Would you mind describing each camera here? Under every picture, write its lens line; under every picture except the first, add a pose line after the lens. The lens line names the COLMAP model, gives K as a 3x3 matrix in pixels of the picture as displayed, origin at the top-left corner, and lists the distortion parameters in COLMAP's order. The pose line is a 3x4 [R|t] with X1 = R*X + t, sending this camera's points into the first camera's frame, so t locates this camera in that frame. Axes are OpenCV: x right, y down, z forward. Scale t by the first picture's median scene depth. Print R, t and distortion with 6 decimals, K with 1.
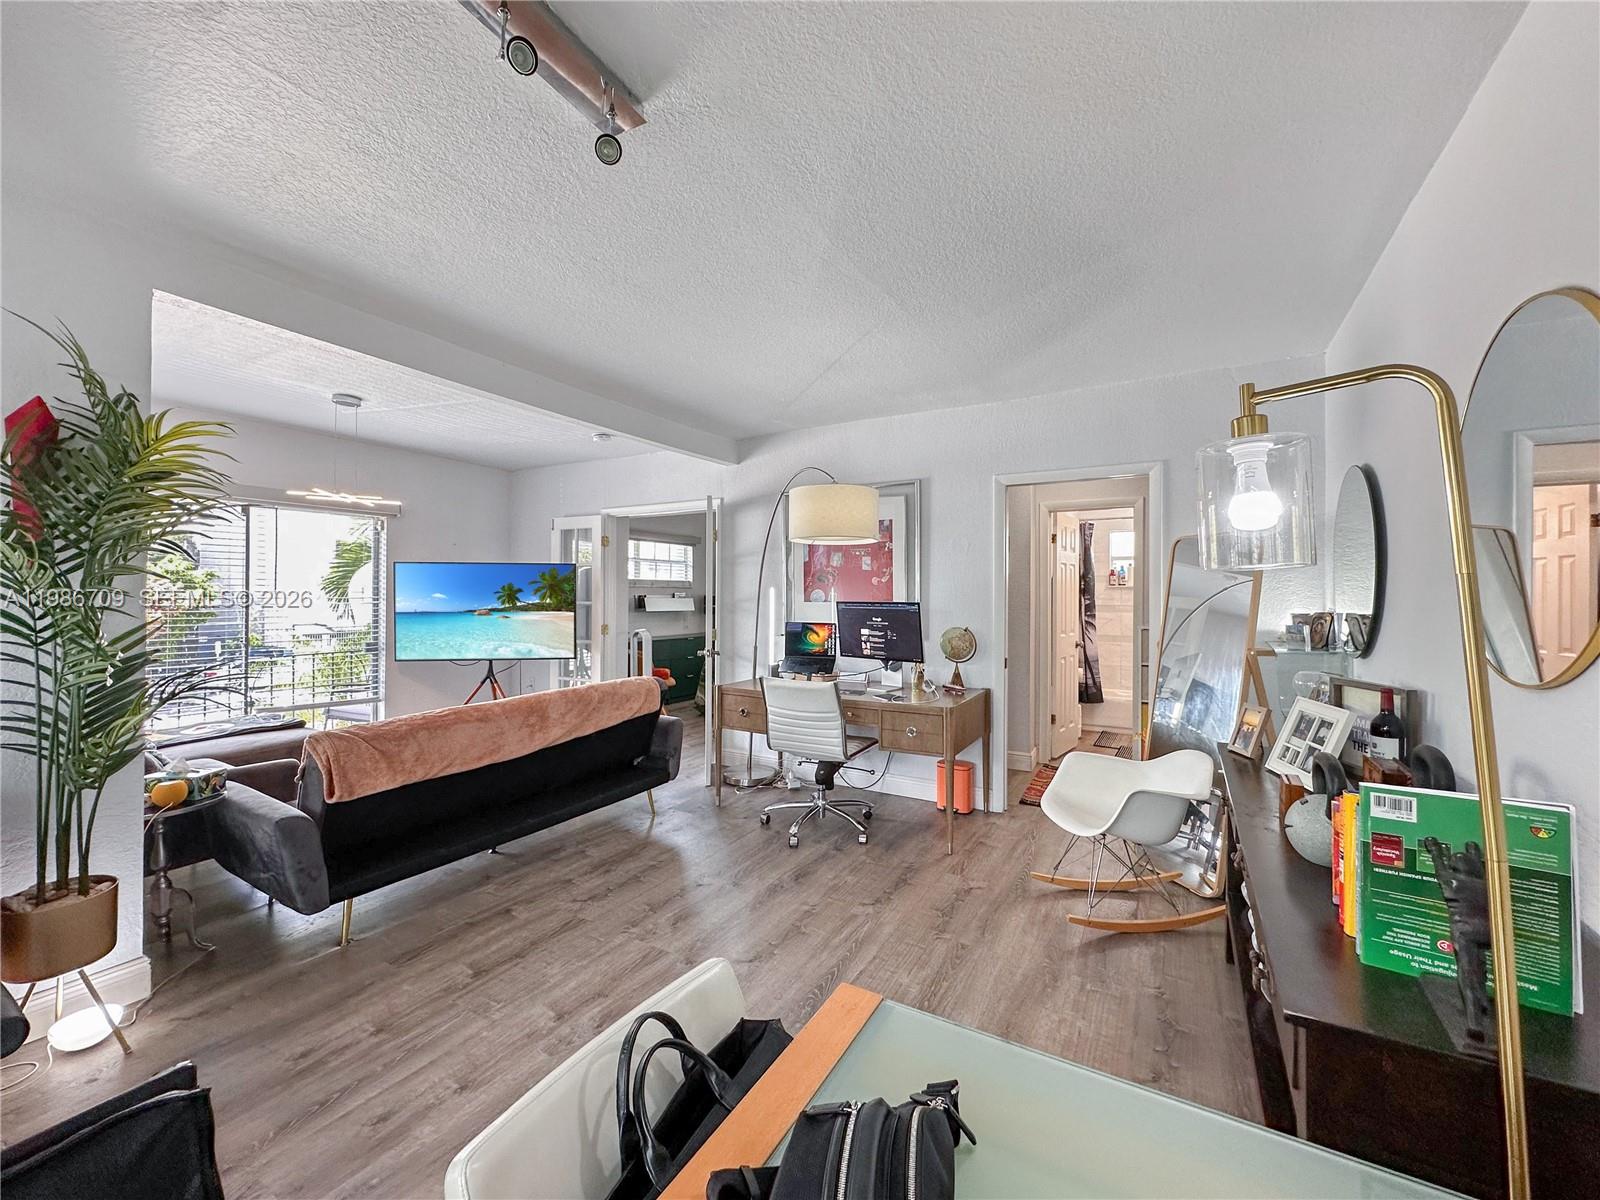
lens RADIAL K [[649.2, 0, 802.6], [0, 649.2, 592.2], [0, 0, 1]] dist [-0.006667, 0.001498]
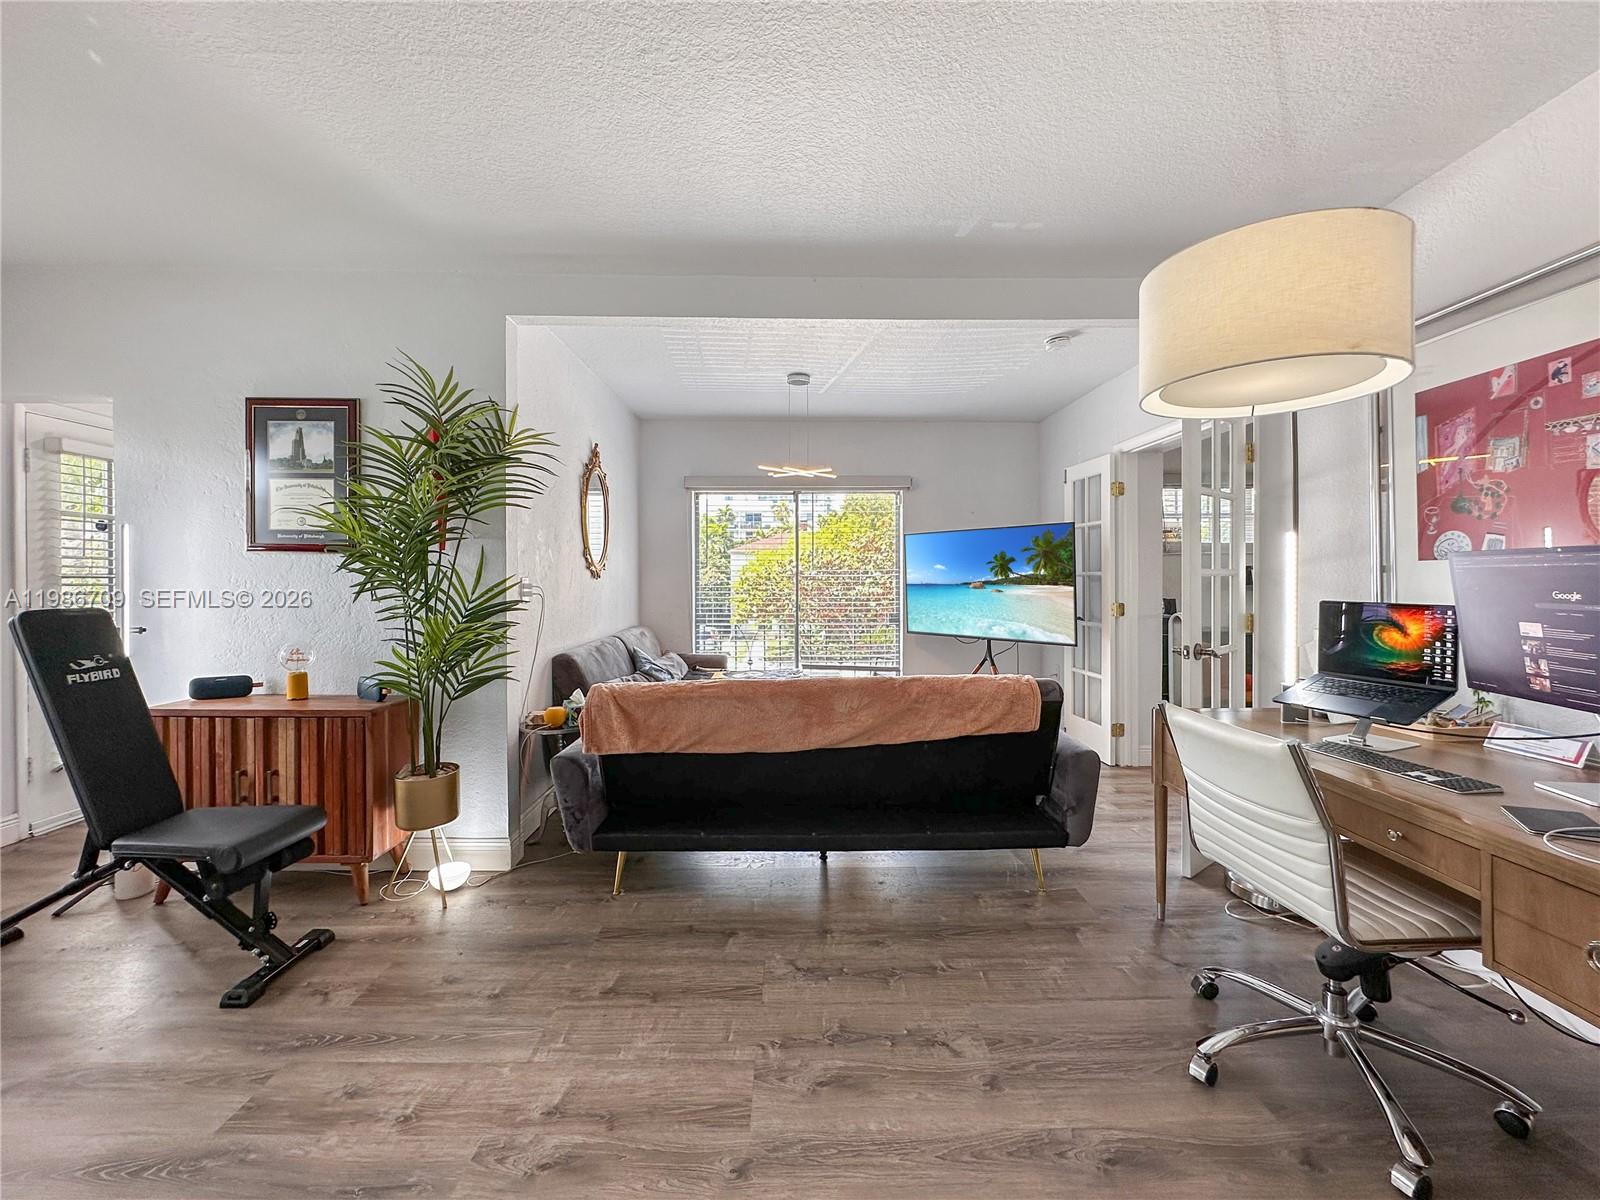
lens RADIAL K [[649.2, 0, 791.0], [0, 649.2, 585.4], [0, 0, 1]] dist [-0.006667, 0.001498]
pose [[0.501934, 0.003281, -0.864900, 0.149149], [0.009634, 0.999910, 0.009385, 0.020584], [0.864852, -0.013043, 0.501857, 0.331586]]
